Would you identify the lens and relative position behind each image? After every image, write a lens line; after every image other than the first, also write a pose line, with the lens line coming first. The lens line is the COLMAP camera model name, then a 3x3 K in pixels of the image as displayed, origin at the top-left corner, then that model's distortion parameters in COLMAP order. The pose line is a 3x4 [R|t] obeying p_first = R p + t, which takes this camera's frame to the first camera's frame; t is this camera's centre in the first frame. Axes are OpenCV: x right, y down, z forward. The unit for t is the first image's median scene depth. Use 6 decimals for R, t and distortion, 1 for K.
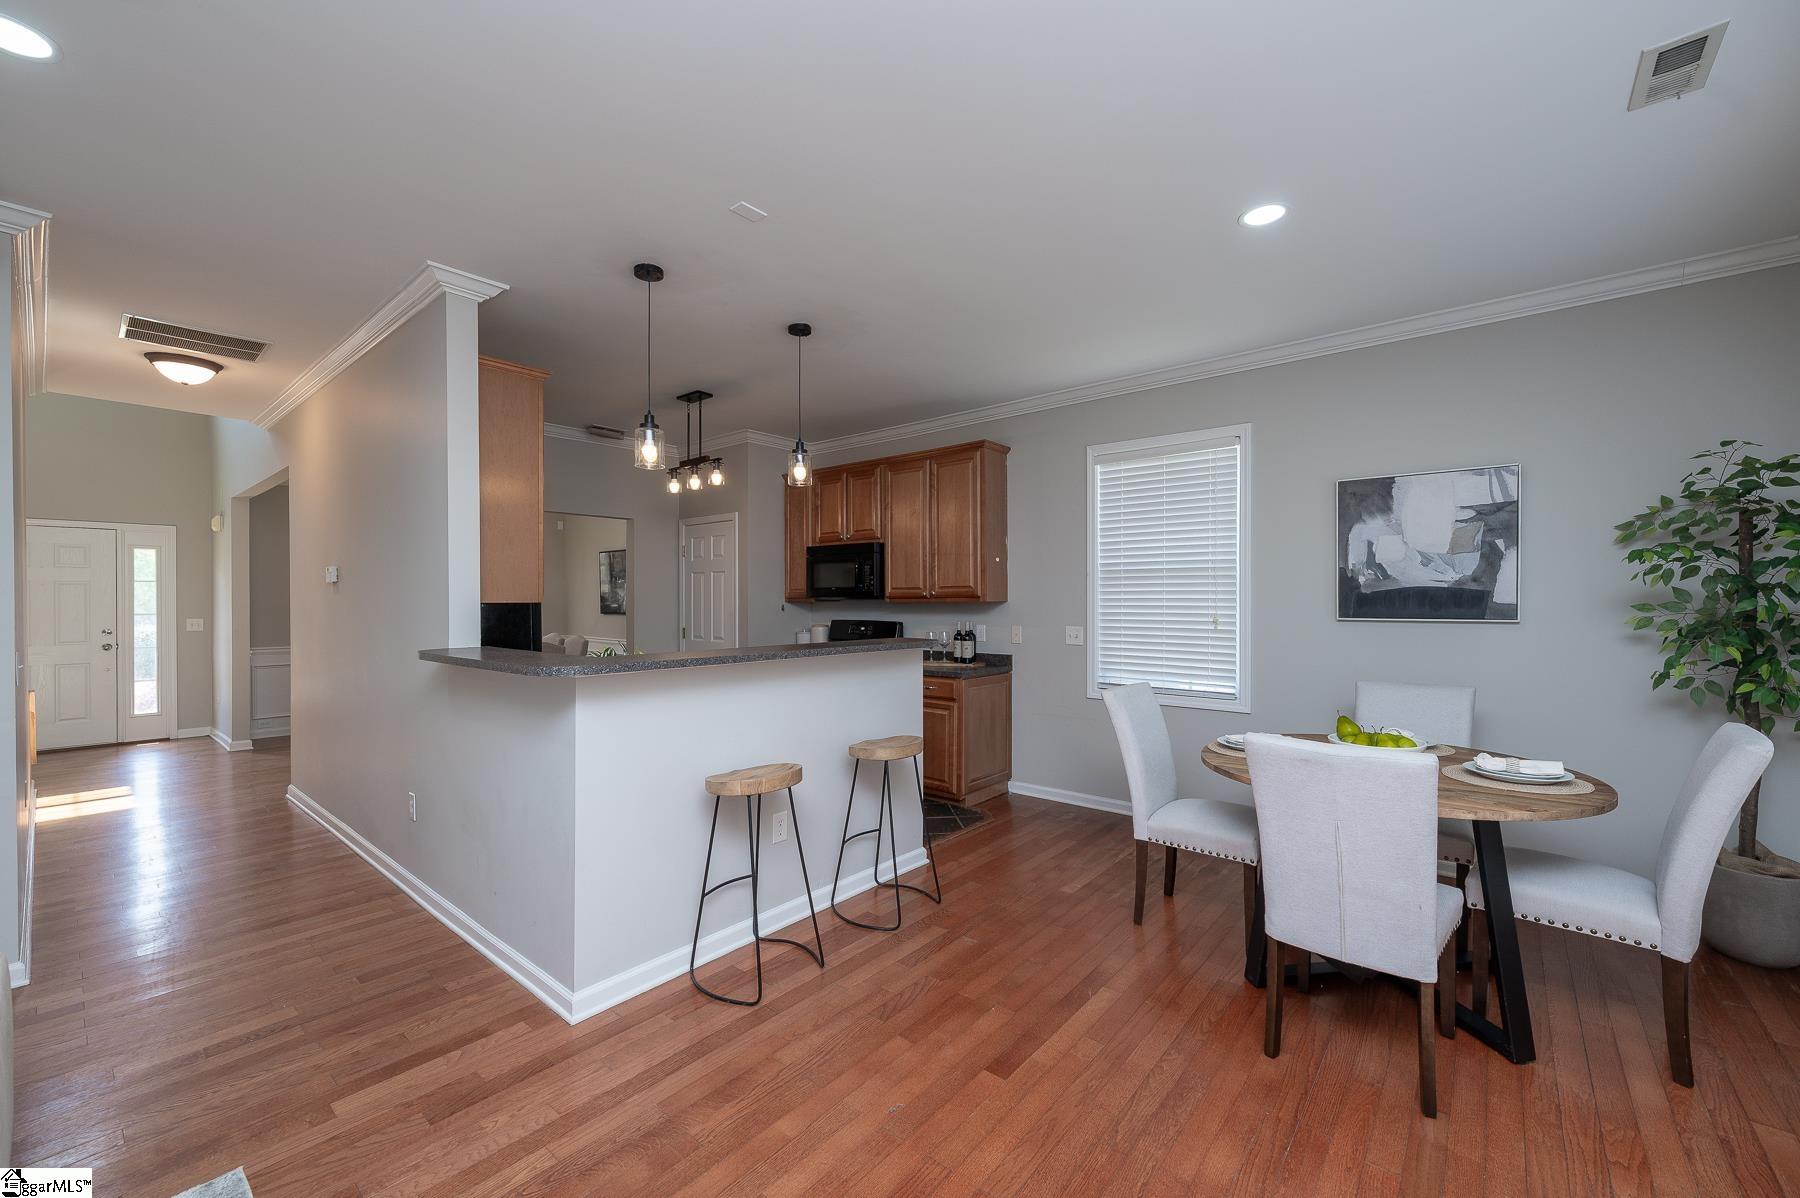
lens RADIAL K [[723.3, 0, 882.9], [0, 723.3, 602.8], [0, 0, 1]] dist [-0.004071, 0.000063]
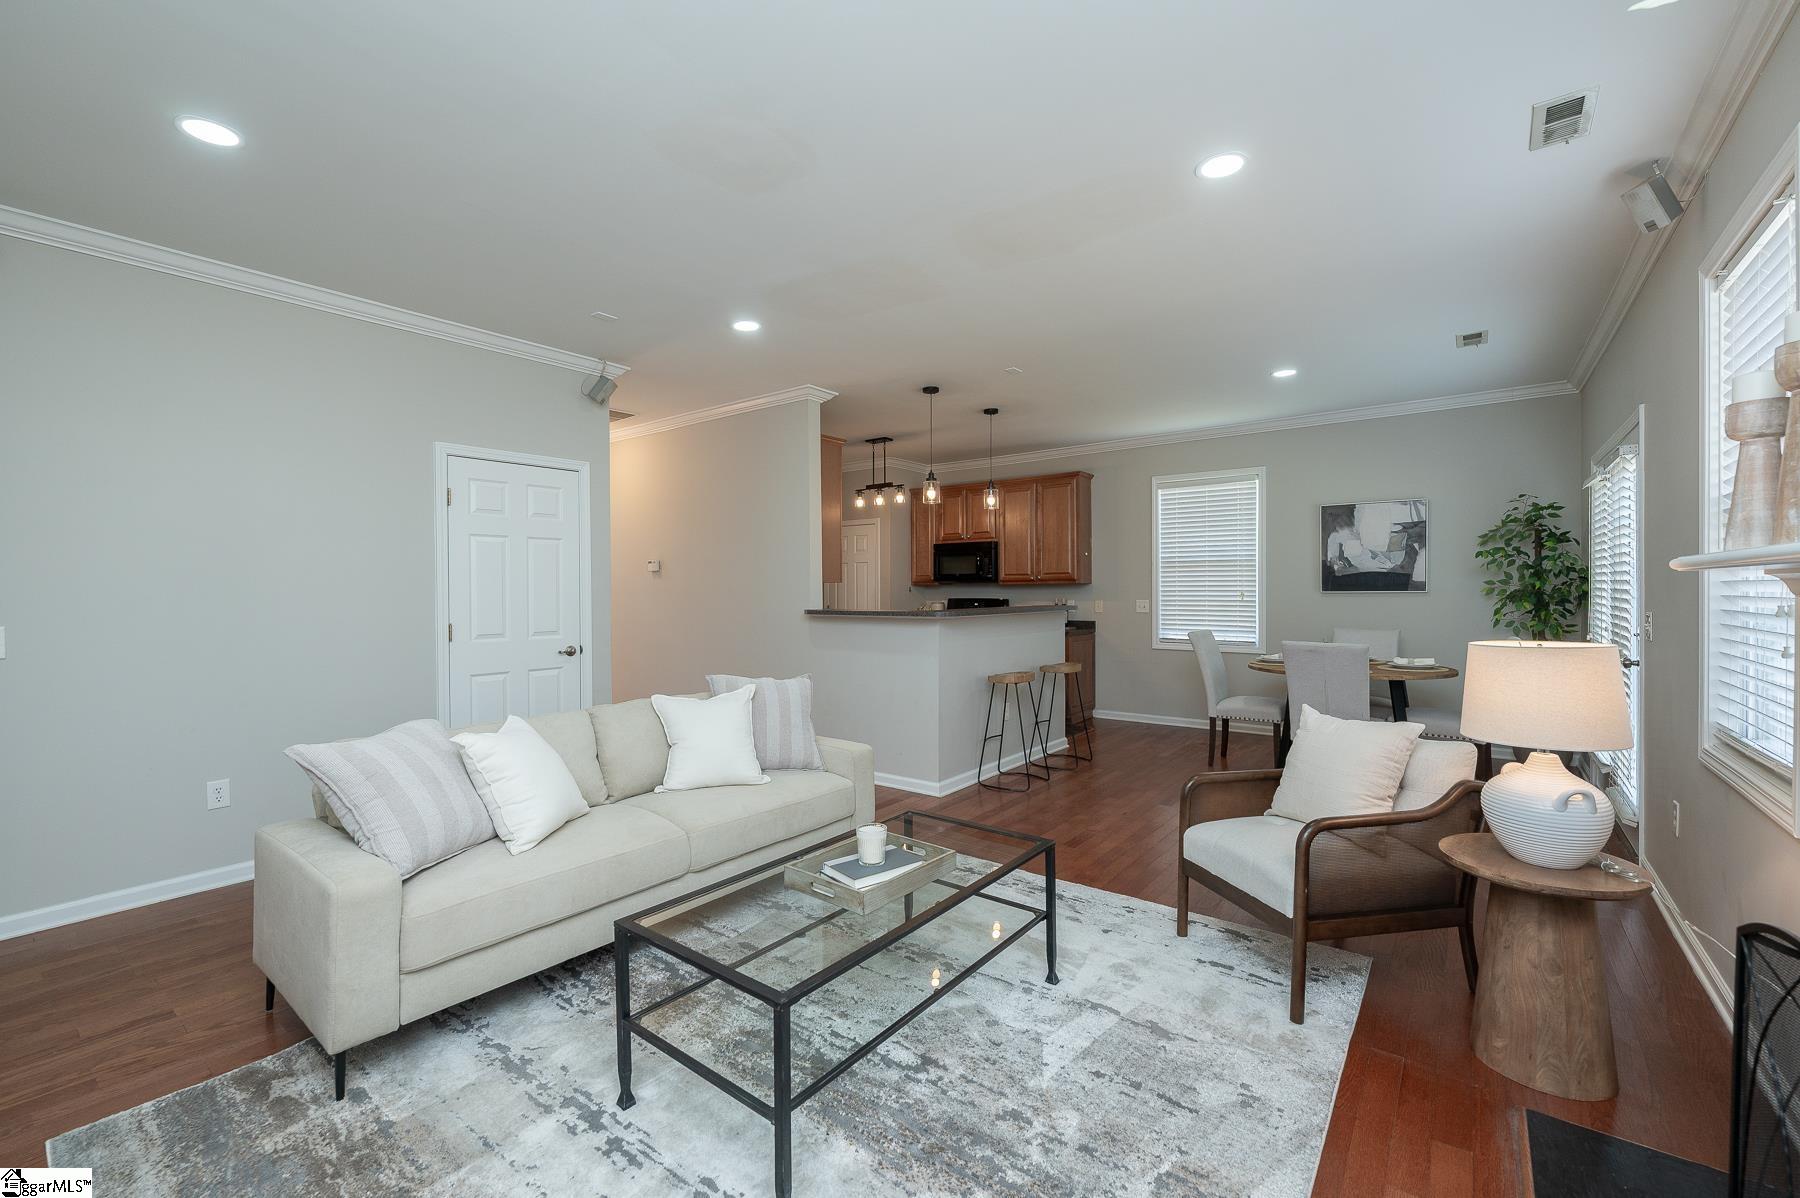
lens RADIAL K [[739.4, 0, 887.0], [0, 739.4, 593.8], [0, 0, 1]] dist [0.000720, -0.000070]
pose [[0.999197, -0.004372, 0.039818, -0.405777], [0.004250, 0.999986, 0.003136, 0.017440], [-0.039831, -0.002964, 0.999202, -0.612687]]
